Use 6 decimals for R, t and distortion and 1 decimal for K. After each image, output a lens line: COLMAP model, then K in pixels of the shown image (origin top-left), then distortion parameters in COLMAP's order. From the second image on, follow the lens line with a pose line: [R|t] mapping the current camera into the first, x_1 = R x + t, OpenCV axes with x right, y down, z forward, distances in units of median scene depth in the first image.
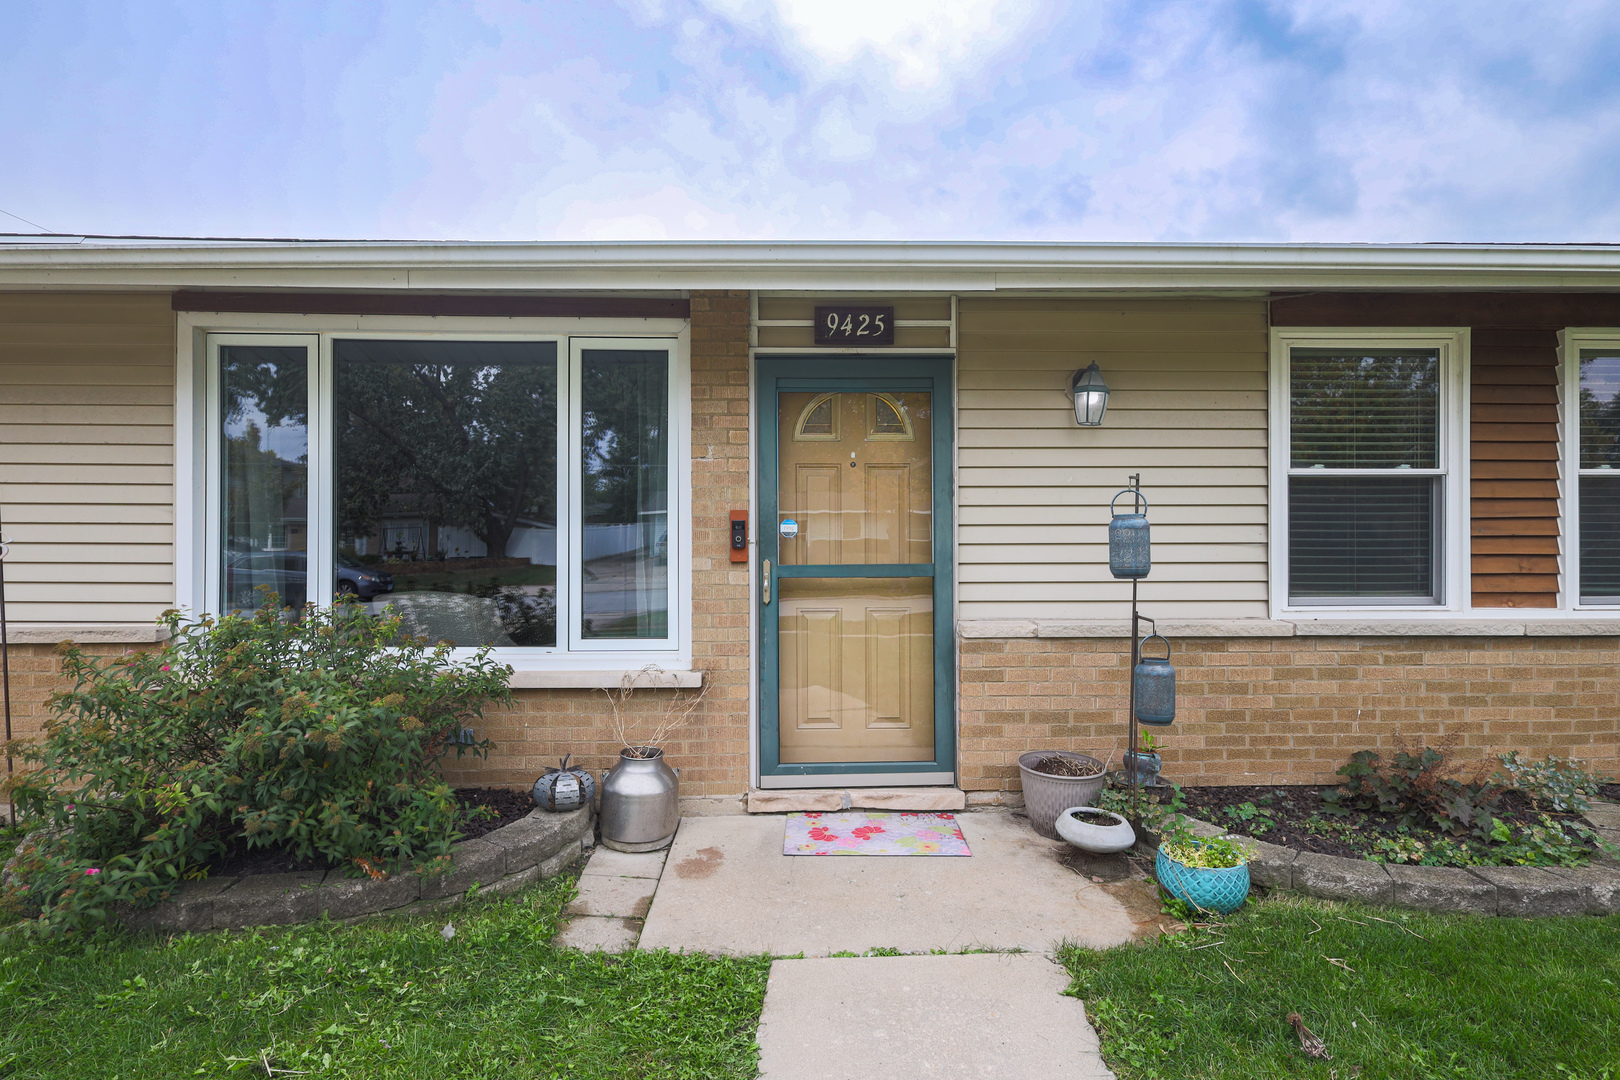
lens RADIAL K [[774.8, 0, 810.0], [0, 774.8, 540.0], [0, 0, 1]] dist [0.001015, -0.000096]
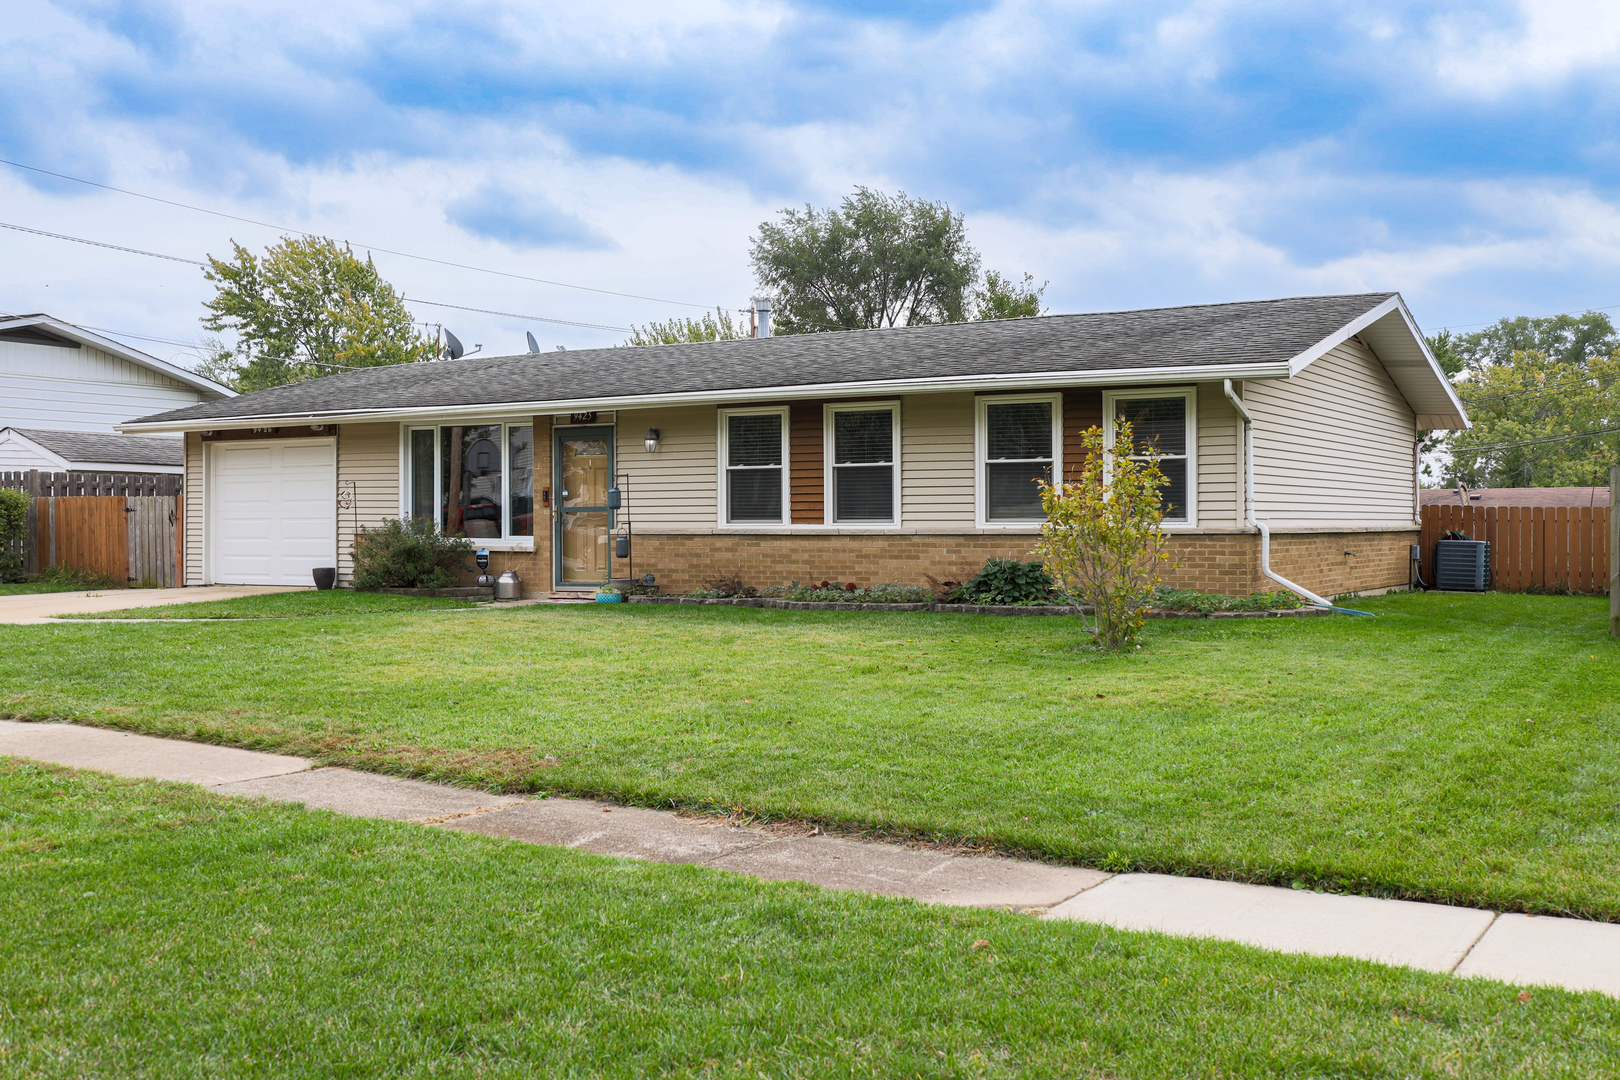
lens RADIAL K [[1622.1, 0, 810.0], [0, 1622.1, 540.0], [0, 0, 1]] dist [0.010876, 0.019322]
pose [[0.841554, 0.005716, -0.540143, 3.656527], [-0.006060, 0.999981, 0.001141, 0.132772], [0.540139, 0.002313, 0.841572, -3.192145]]
